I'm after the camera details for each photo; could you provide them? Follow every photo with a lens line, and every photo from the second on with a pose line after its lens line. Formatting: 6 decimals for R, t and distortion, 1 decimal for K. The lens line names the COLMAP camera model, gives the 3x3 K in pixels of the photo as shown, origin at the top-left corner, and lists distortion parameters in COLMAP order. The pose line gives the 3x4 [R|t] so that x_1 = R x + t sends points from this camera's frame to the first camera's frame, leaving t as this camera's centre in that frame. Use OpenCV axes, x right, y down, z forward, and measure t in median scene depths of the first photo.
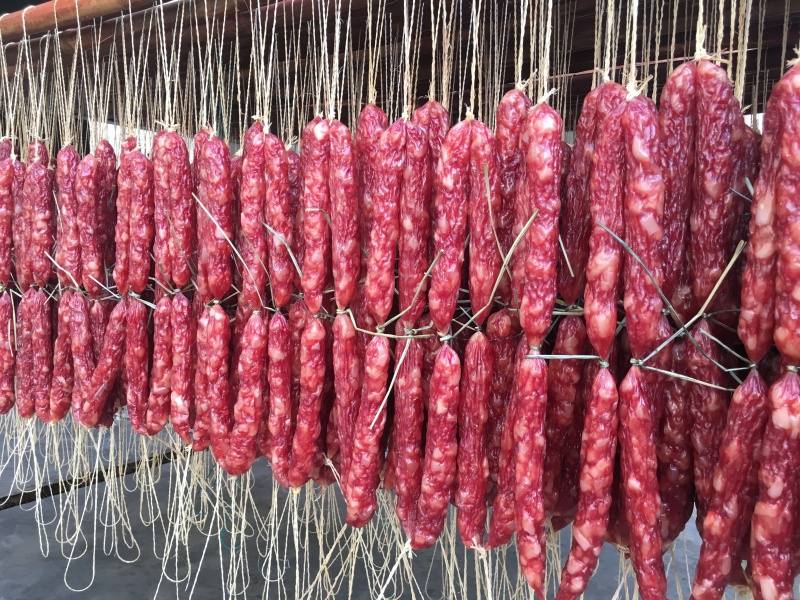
lens RADIAL K [[702.0, 0, 383.7], [0, 702.0, 303.0], [0, 0, 1]] dist [0.072274, -0.103894]
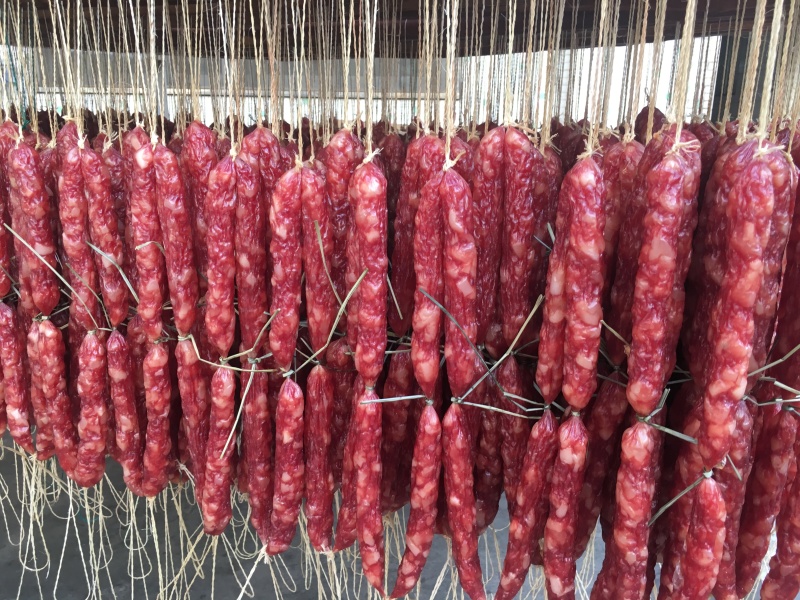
lens RADIAL K [[702.0, 0, 400.3], [0, 702.0, 305.2], [0, 0, 1]] dist [0.072274, -0.103894]
pose [[0.973325, -0.068672, 0.218914, 0.028602], [0.026958, 0.981776, 0.188119, -0.252419], [-0.227843, -0.177199, 0.957438, -0.034697]]
